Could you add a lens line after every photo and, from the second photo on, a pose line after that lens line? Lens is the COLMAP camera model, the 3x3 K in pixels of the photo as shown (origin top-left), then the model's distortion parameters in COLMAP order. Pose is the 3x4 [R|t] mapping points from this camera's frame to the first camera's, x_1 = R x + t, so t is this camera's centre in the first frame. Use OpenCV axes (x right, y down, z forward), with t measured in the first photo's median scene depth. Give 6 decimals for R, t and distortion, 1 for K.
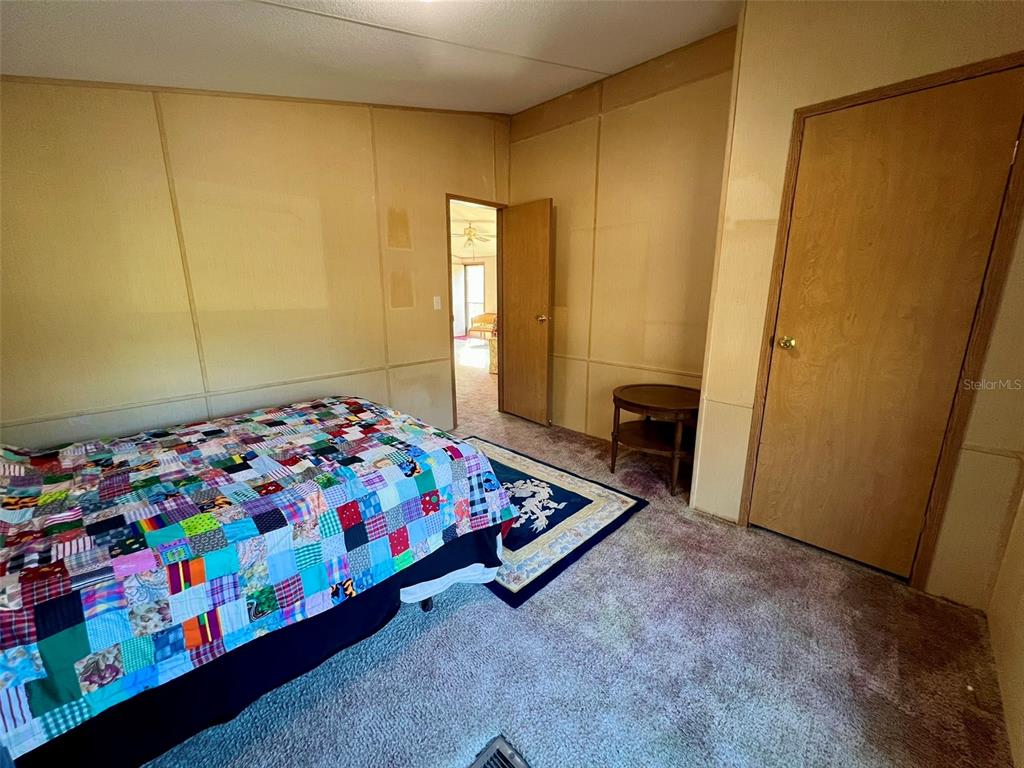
lens RADIAL K [[410.9, 0, 509.5], [0, 410.9, 380.7], [0, 0, 1]] dist [-0.000265, 0.000007]
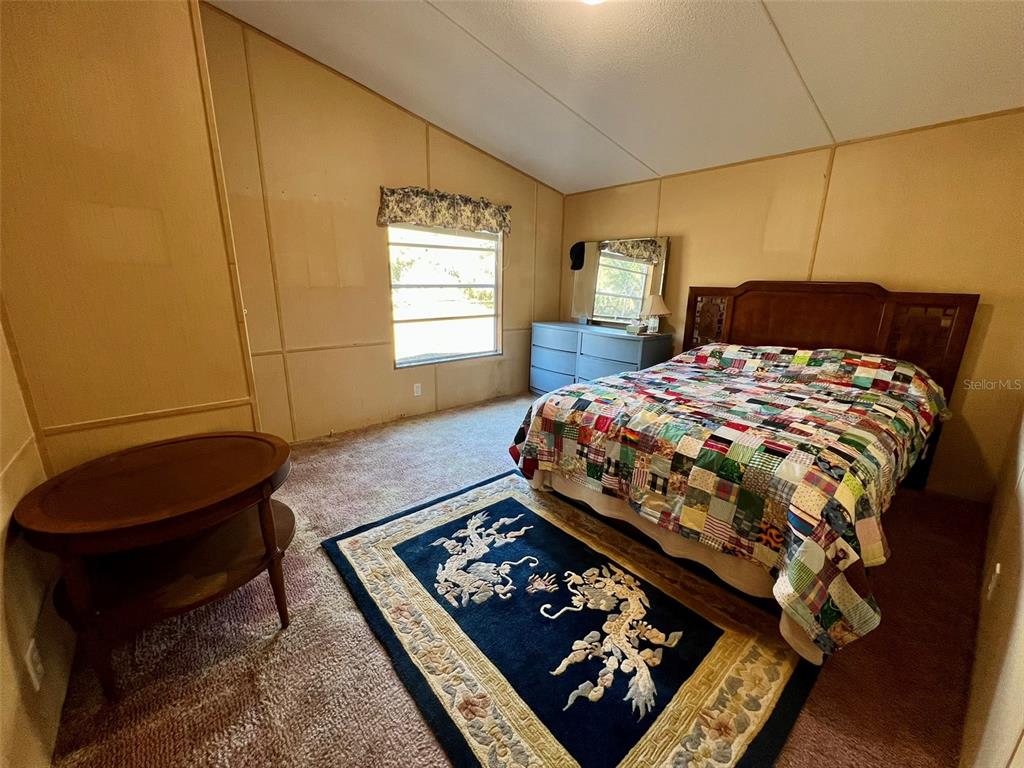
lens RADIAL K [[410.9, 0, 509.5], [0, 410.9, 383.3], [0, 0, 1]] dist [-0.000265, 0.000007]
pose [[-0.995234, -0.037244, 0.090124, -0.065115], [0.008742, 0.886393, 0.462851, -0.330759], [-0.097124, 0.461432, -0.881843, 1.616371]]
